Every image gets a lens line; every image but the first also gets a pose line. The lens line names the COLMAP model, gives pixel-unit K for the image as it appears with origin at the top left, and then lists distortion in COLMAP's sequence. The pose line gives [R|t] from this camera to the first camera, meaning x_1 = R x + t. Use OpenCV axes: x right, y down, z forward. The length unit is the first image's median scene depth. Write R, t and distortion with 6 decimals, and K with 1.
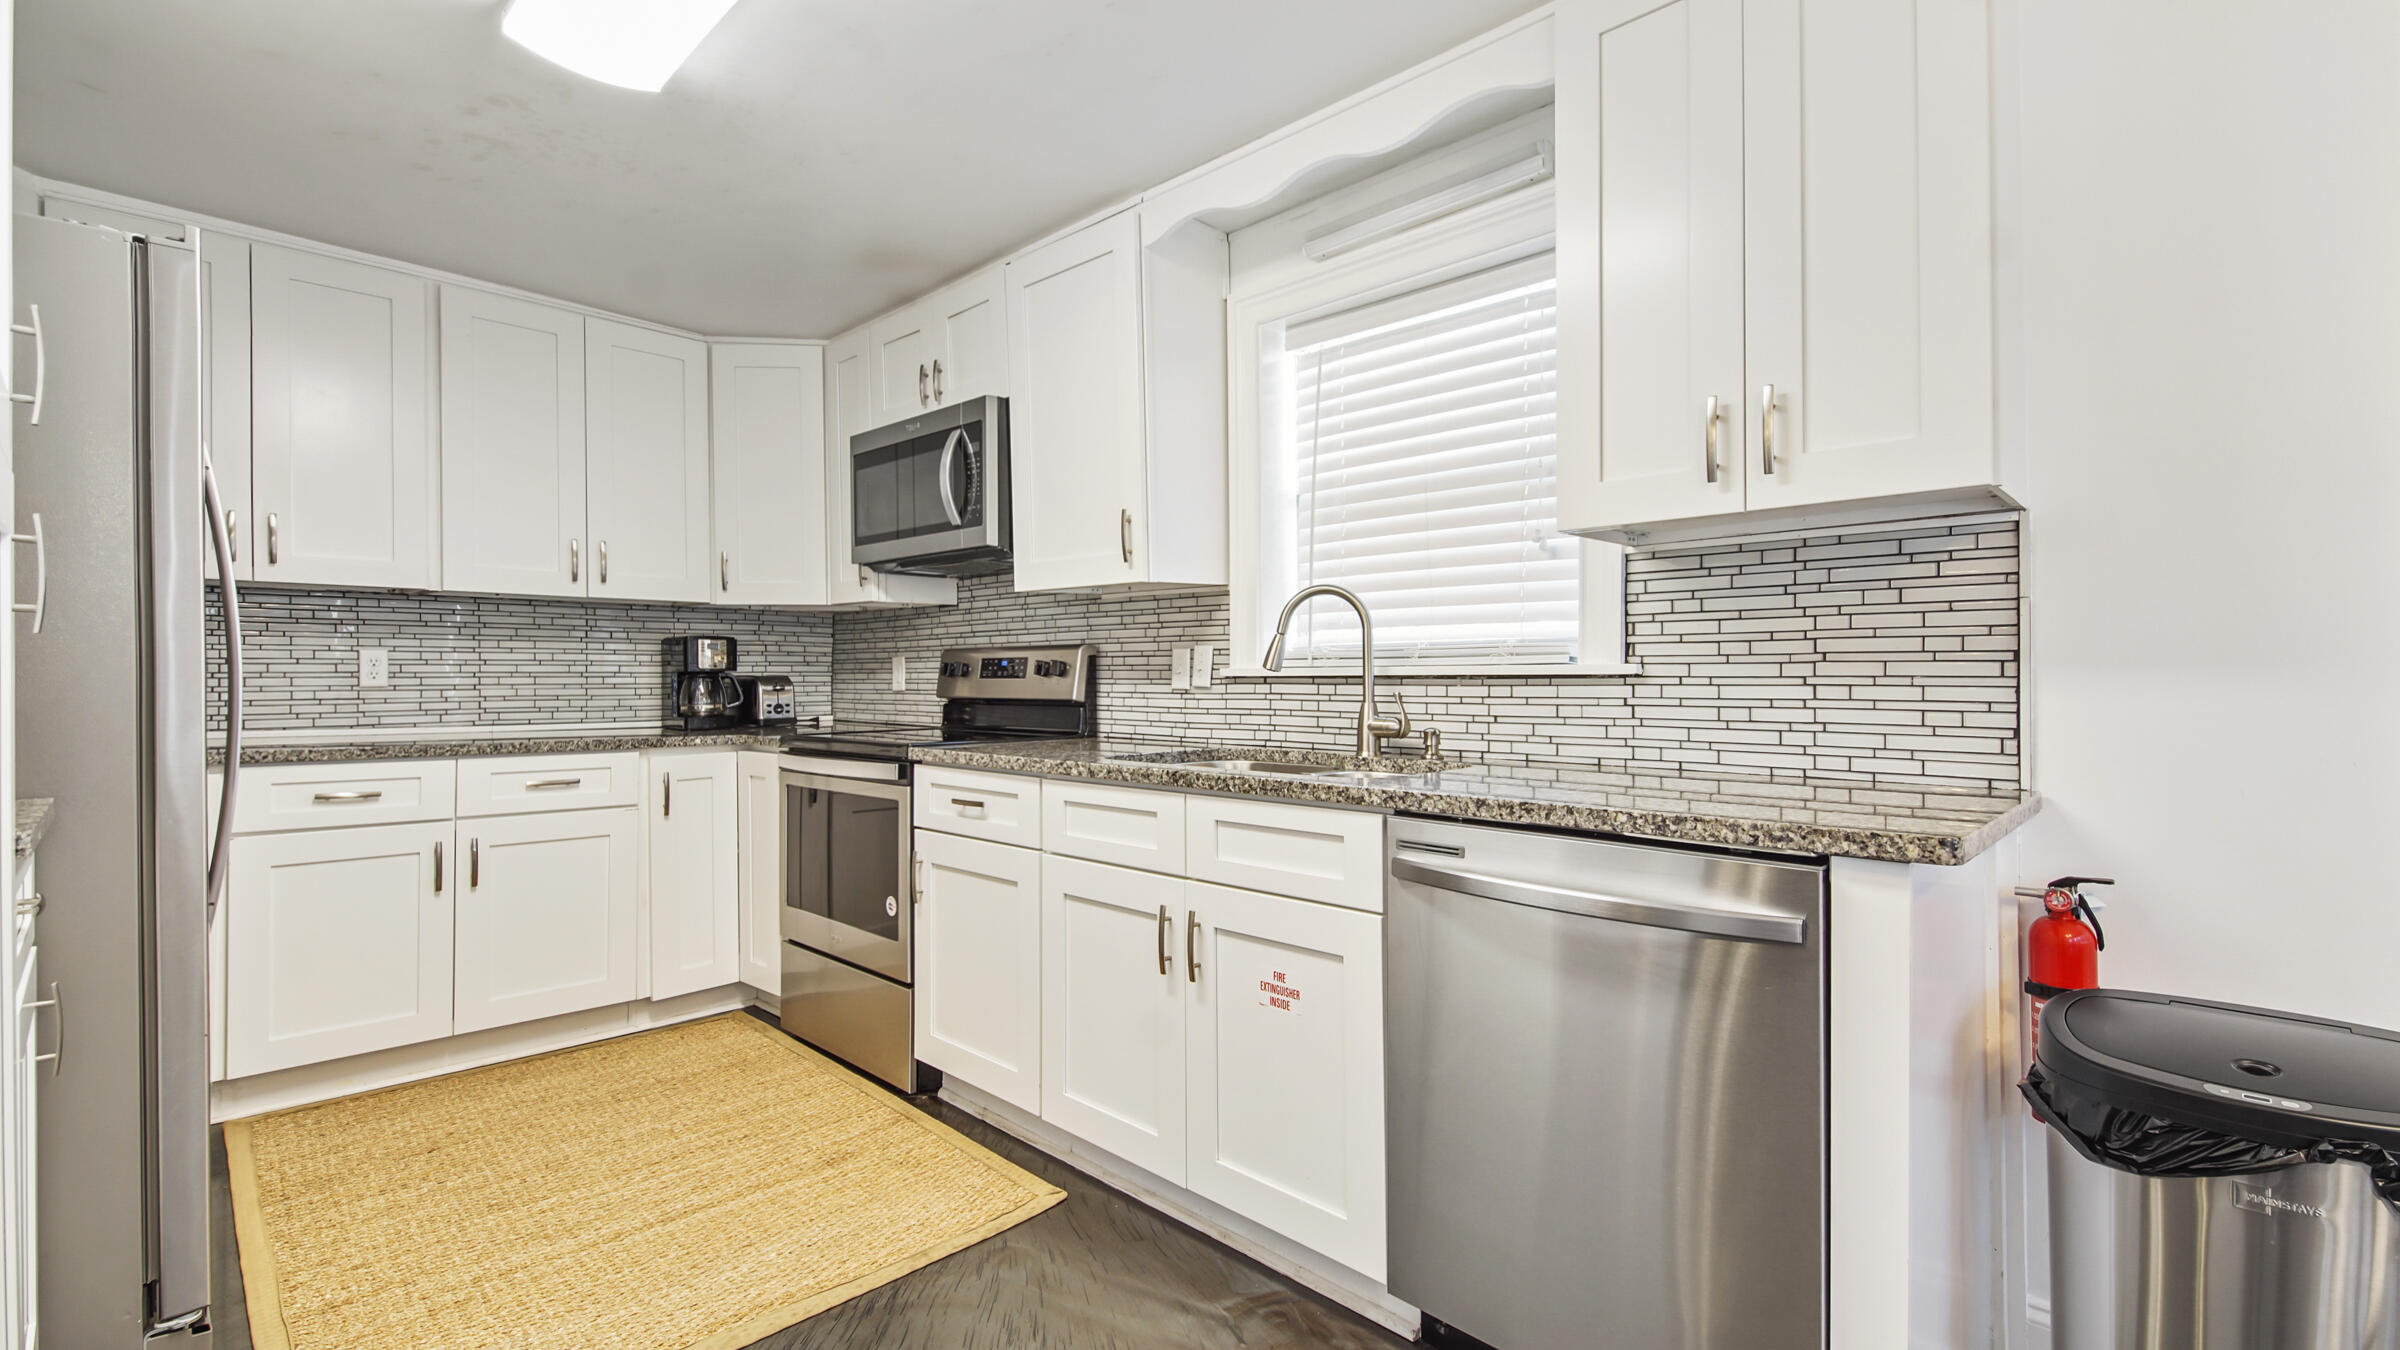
lens RADIAL K [[1062.6, 0, 1211.6], [0, 1062.6, 656.0], [0, 0, 1]] dist [-0.000905, -0.000415]
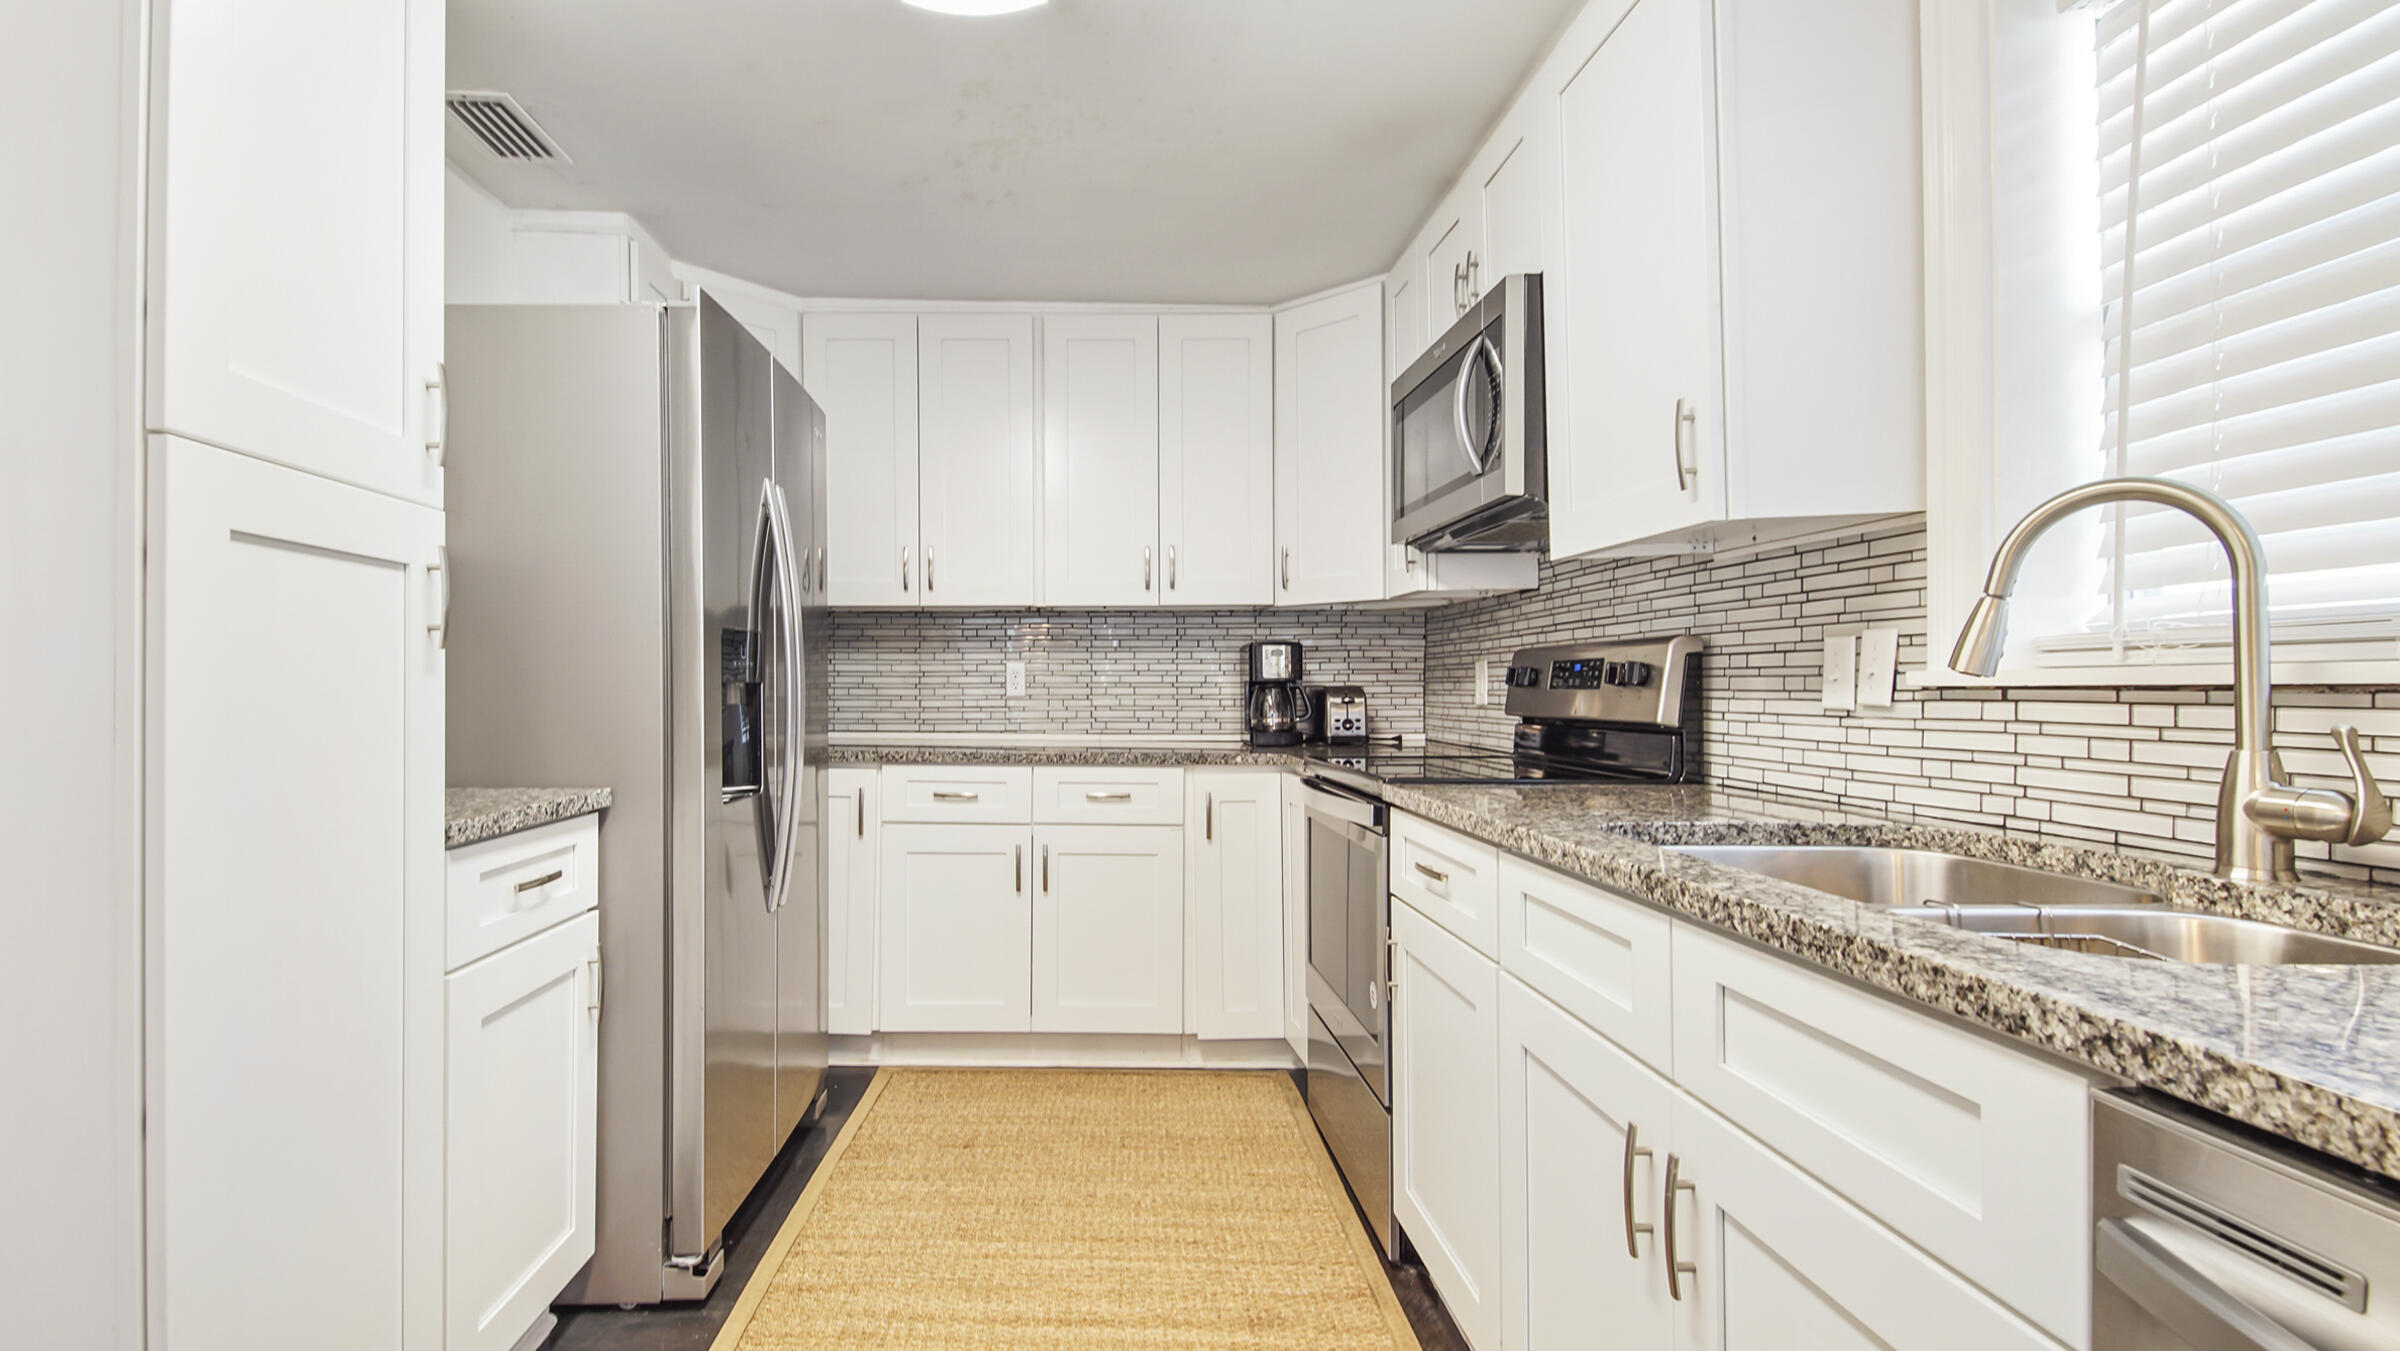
lens RADIAL K [[1106.0, 0, 1102.8], [0, 1106.0, 681.8], [0, 0, 1]] dist [-0.001251, -0.001092]
pose [[0.688168, -0.003535, -0.725543, 0.120418], [0.014359, 0.999859, 0.008748, 0.005838], [0.725409, -0.016438, 0.688121, 0.304477]]
